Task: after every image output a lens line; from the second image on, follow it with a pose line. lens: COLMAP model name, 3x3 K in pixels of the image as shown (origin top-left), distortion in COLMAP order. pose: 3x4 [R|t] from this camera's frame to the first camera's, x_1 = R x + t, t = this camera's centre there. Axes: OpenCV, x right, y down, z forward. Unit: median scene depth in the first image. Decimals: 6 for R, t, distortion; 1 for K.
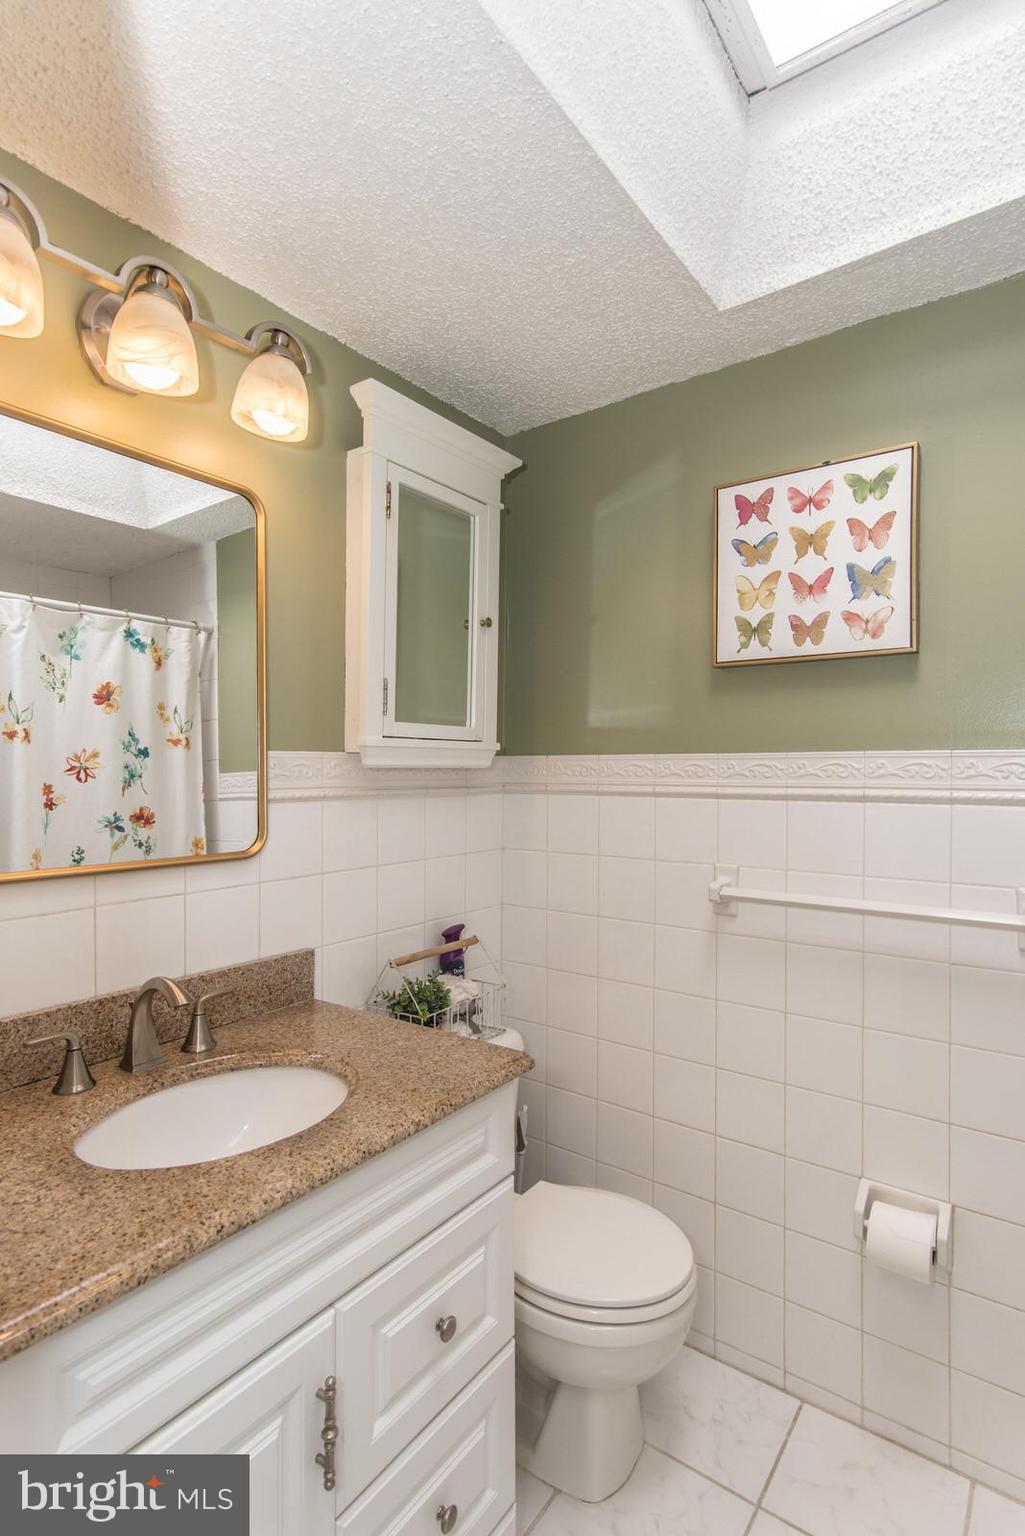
lens RADIAL K [[774.0, 0, 515.2], [0, 774.0, 767.2], [0, 0, 1]] dist [0.012824, -0.002273]
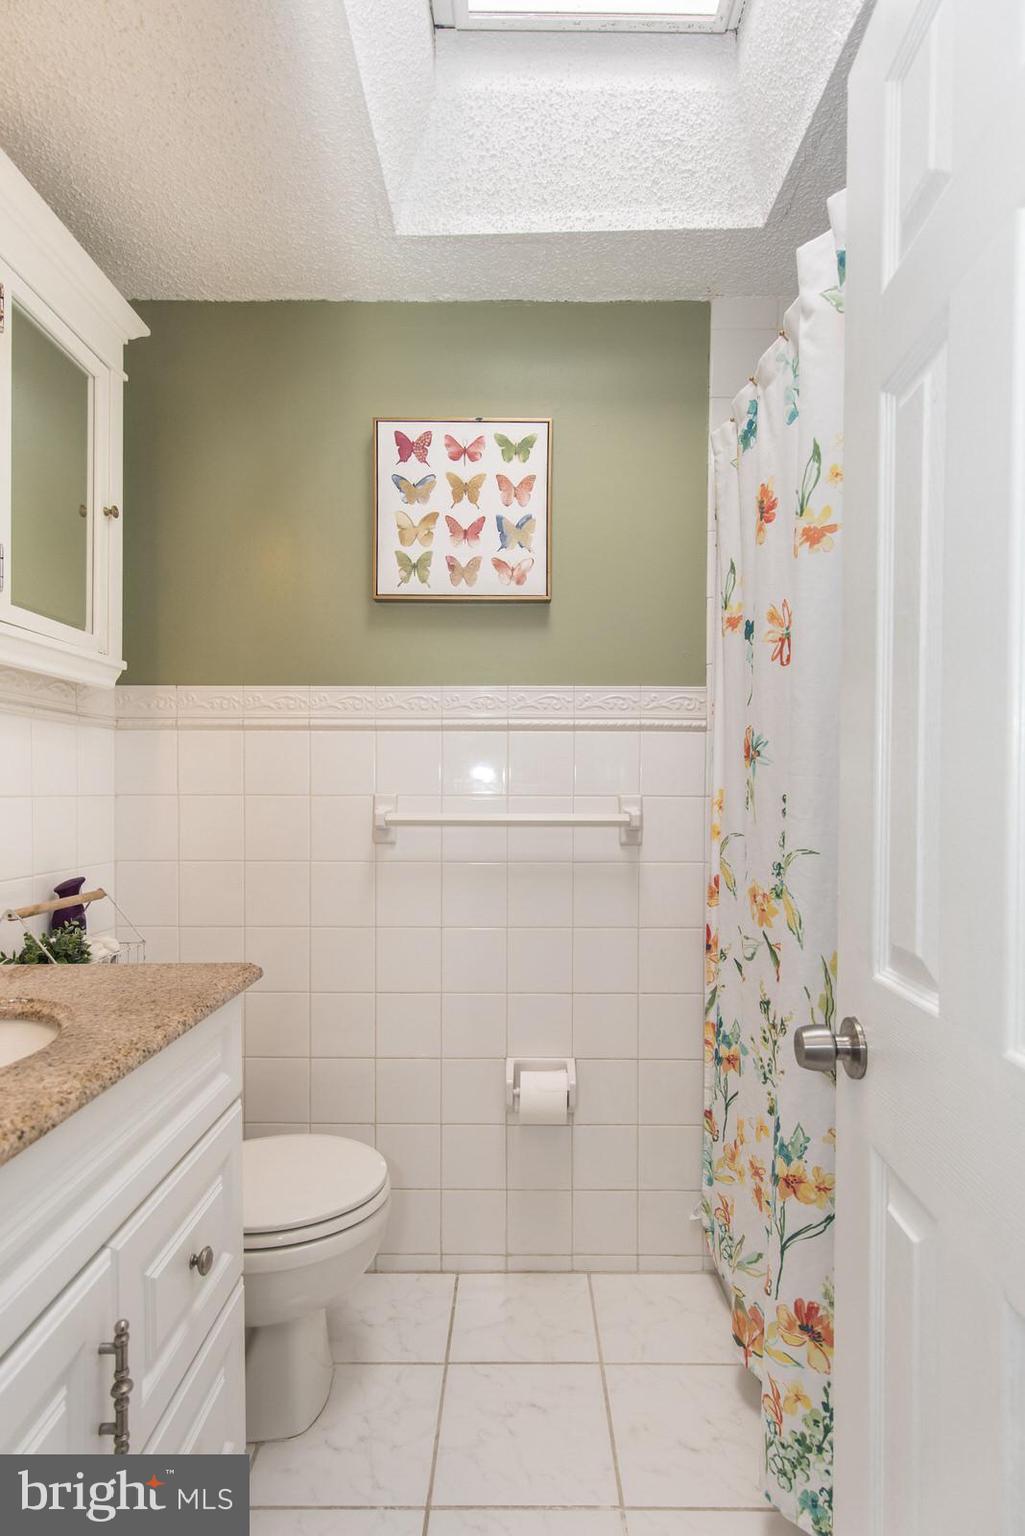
lens RADIAL K [[774.0, 0, 541.6], [0, 774.0, 792.9], [0, 0, 1]] dist [0.012824, -0.002273]
pose [[0.811005, -0.016864, 0.584796, -0.180659], [0.003603, 0.999709, 0.023832, 0.112478], [-0.585028, -0.017221, 0.810830, 0.050464]]
